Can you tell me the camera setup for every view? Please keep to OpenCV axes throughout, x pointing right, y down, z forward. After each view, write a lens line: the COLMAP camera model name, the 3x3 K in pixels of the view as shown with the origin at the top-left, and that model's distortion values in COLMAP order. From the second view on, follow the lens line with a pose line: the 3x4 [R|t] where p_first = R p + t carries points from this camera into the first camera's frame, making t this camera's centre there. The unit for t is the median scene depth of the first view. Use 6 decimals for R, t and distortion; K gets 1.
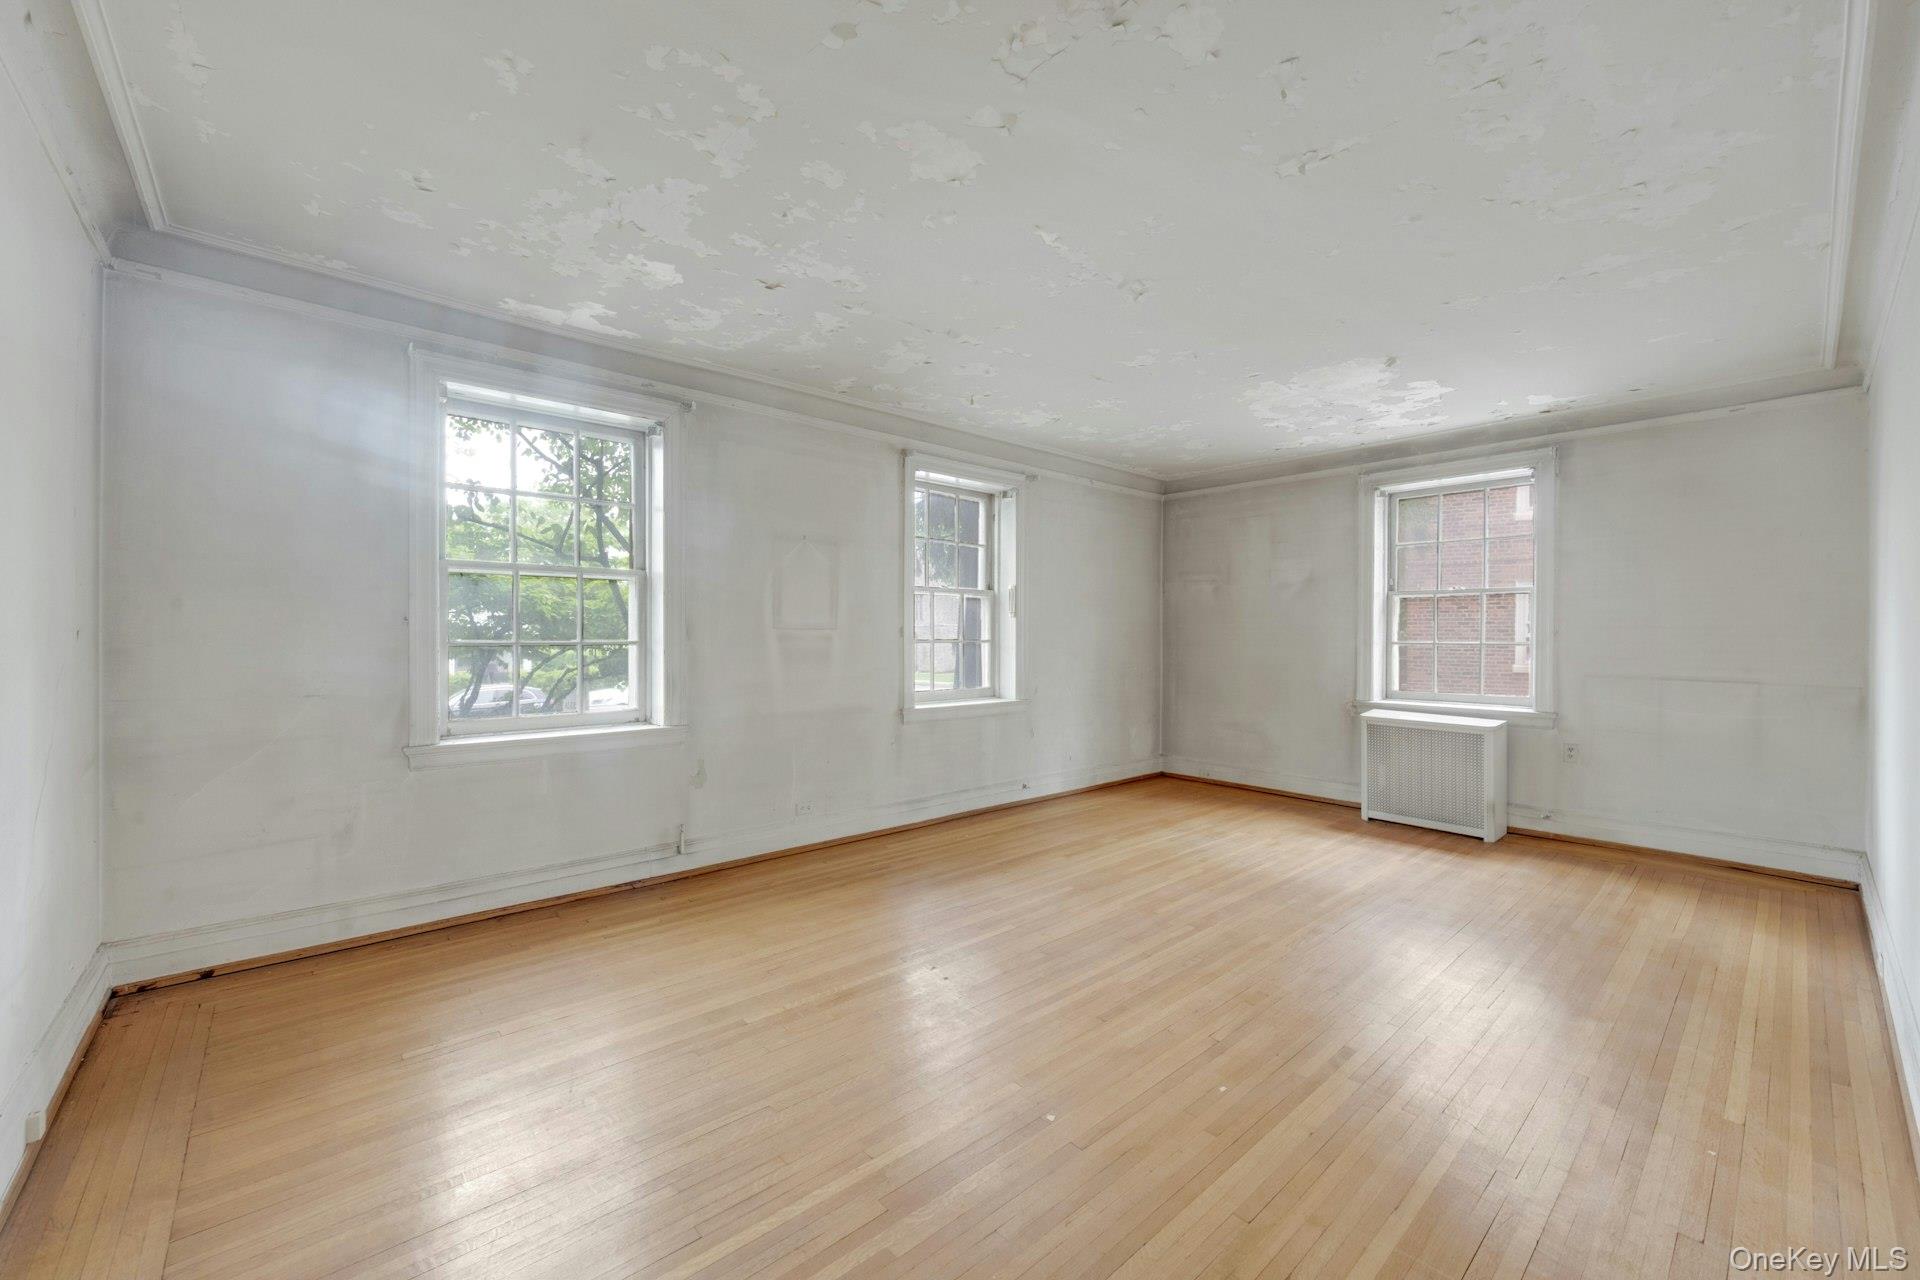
lens RADIAL K [[760.6, 0, 965.9], [0, 760.6, 635.8], [0, 0, 1]] dist [0.000068, 0.000063]
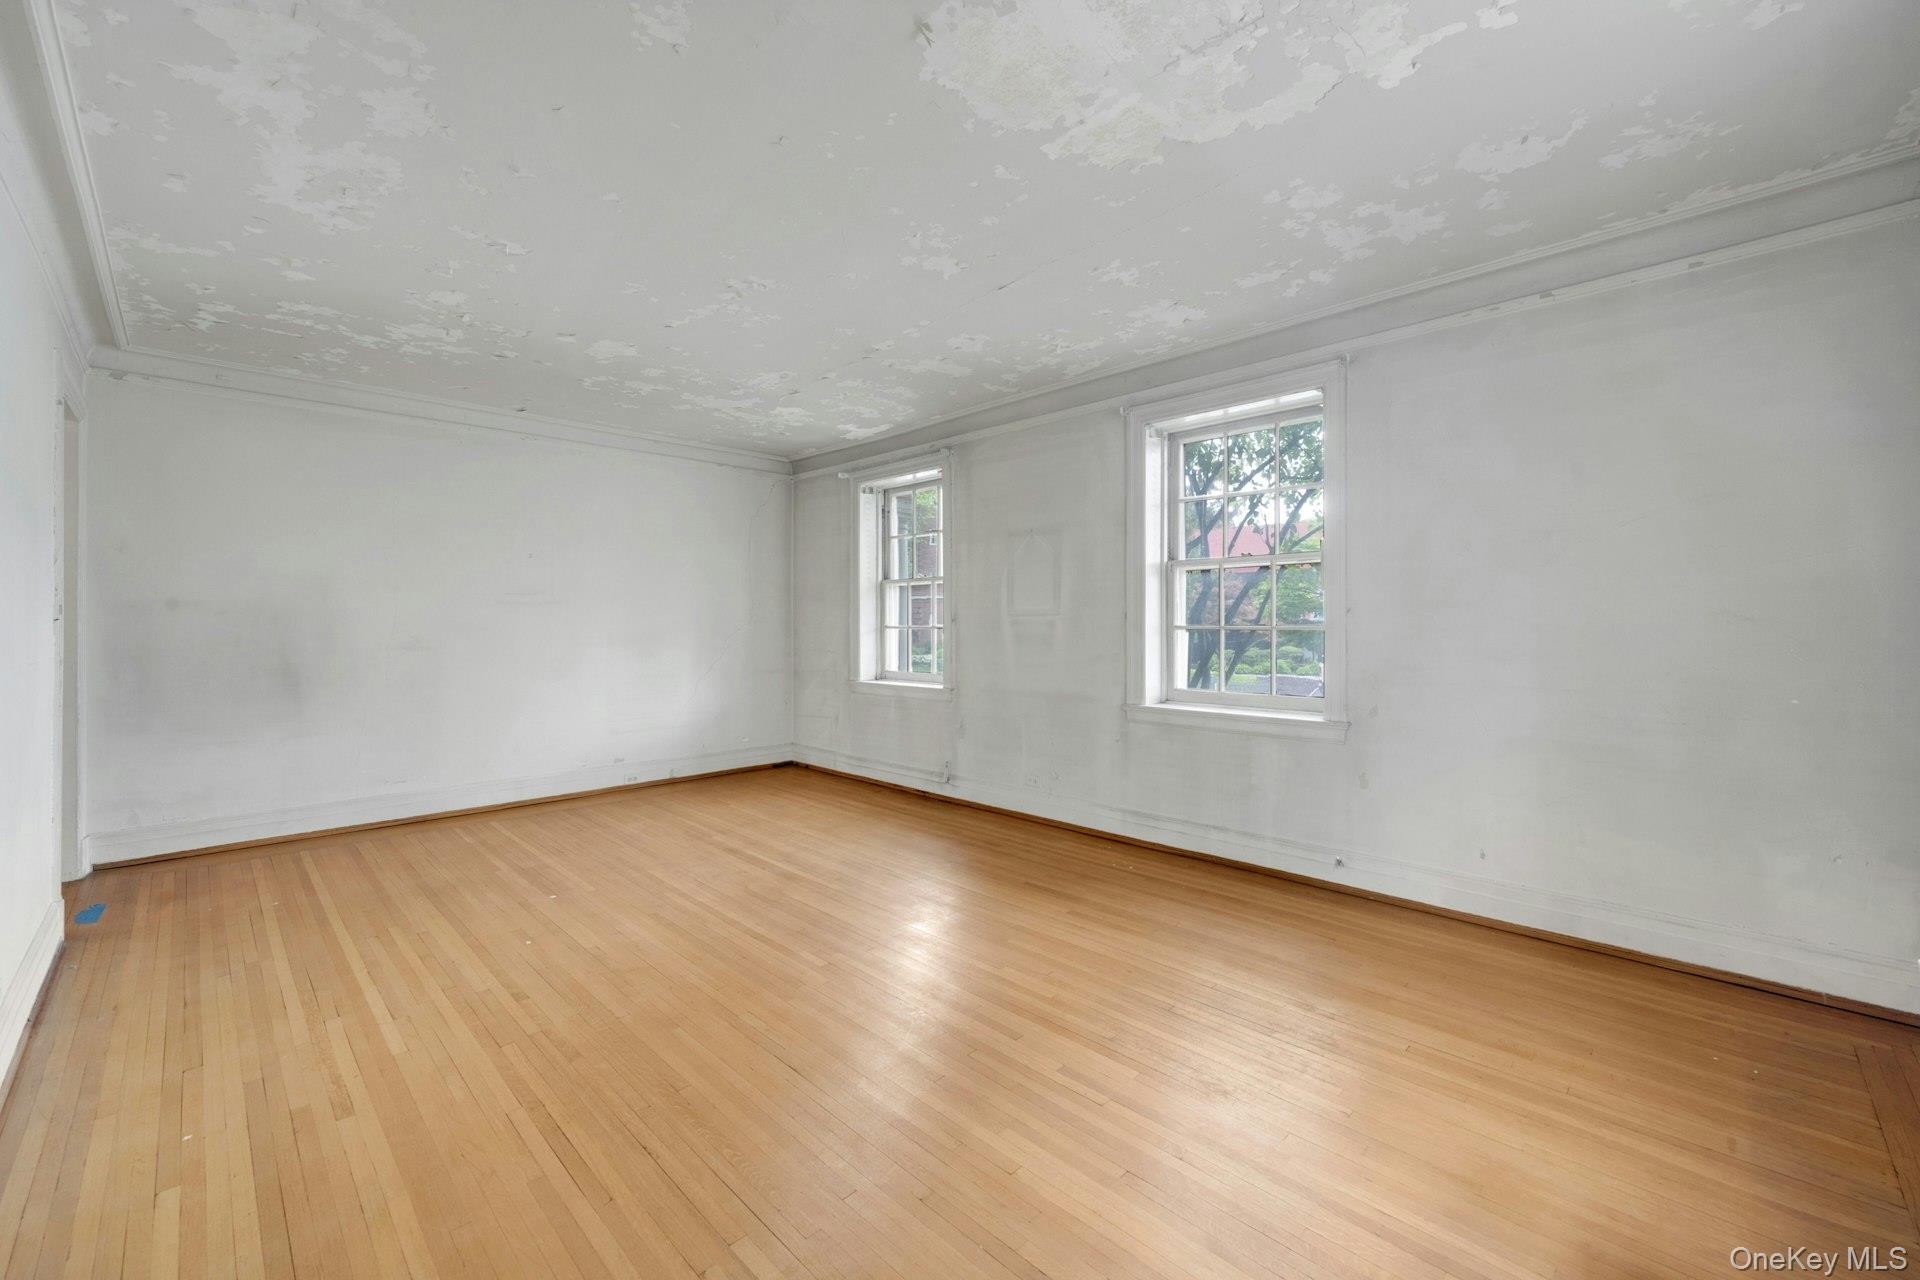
lens RADIAL K [[763.3, 0, 956.6], [0, 763.3, 624.9], [0, 0, 1]] dist [-0.000075, -0.000260]
pose [[0.050052, -0.002687, -0.998743, 0.921200], [0.000743, 0.999996, -0.002653, 0.008179], [0.998746, -0.000610, 0.050053, 0.887917]]
